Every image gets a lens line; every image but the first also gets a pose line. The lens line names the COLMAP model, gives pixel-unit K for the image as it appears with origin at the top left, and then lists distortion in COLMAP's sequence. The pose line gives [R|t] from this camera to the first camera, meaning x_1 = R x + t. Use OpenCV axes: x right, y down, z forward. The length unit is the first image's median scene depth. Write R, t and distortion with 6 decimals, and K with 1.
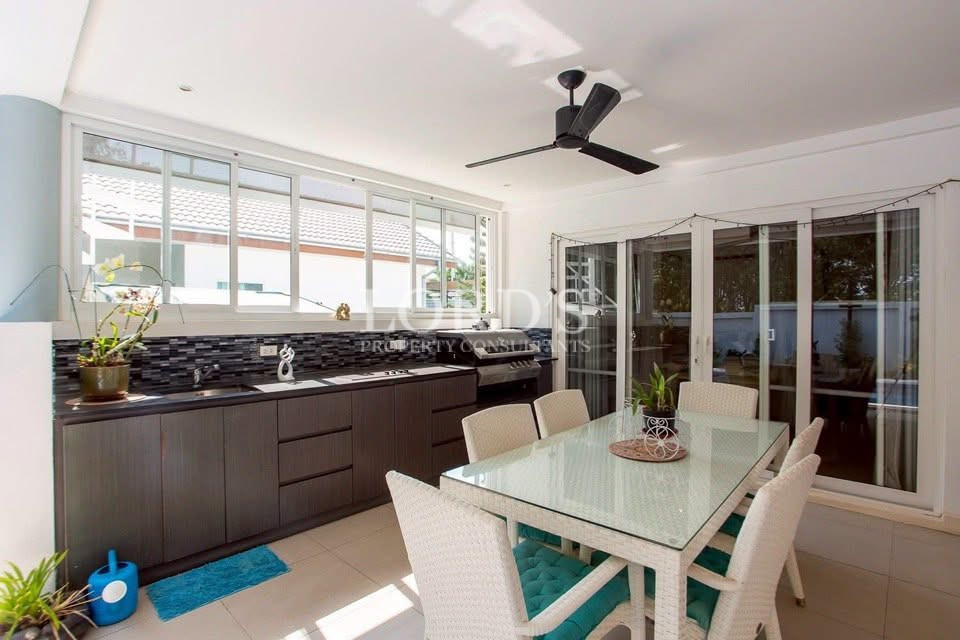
lens RADIAL K [[469.7, 0, 479.3], [0, 469.7, 316.5], [0, 0, 1]] dist [-0.047265, 0.002003]
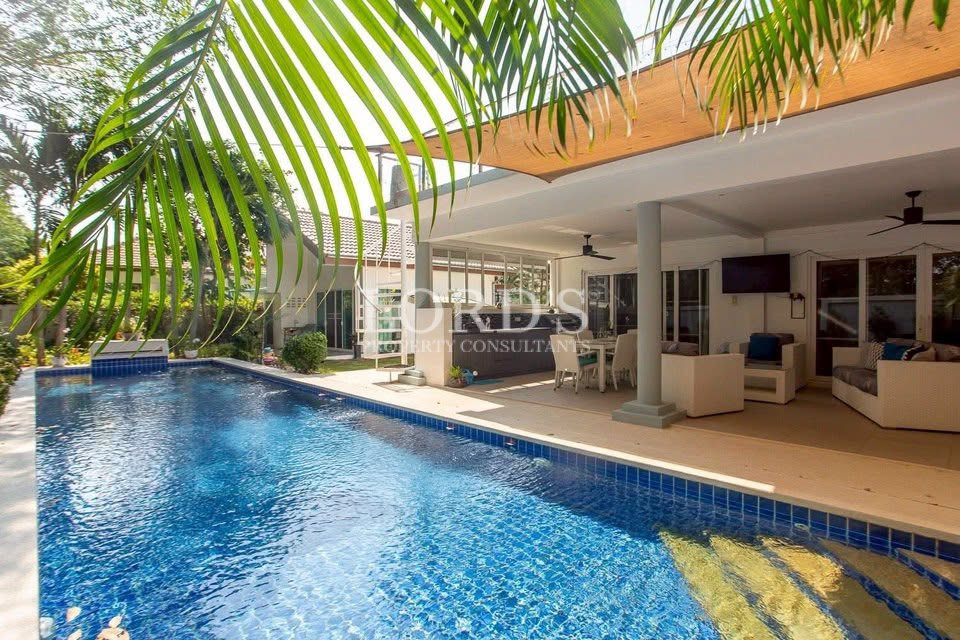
lens RADIAL K [[469.7, 0, 481.2], [0, 469.7, 319.2], [0, 0, 1]] dist [-0.047265, 0.002003]
pose [[0.998021, -0.001307, -0.062869, -0.205957], [0.001855, 0.999961, 0.008653, 0.038254], [0.062855, -0.008753, 0.997984, -1.414533]]
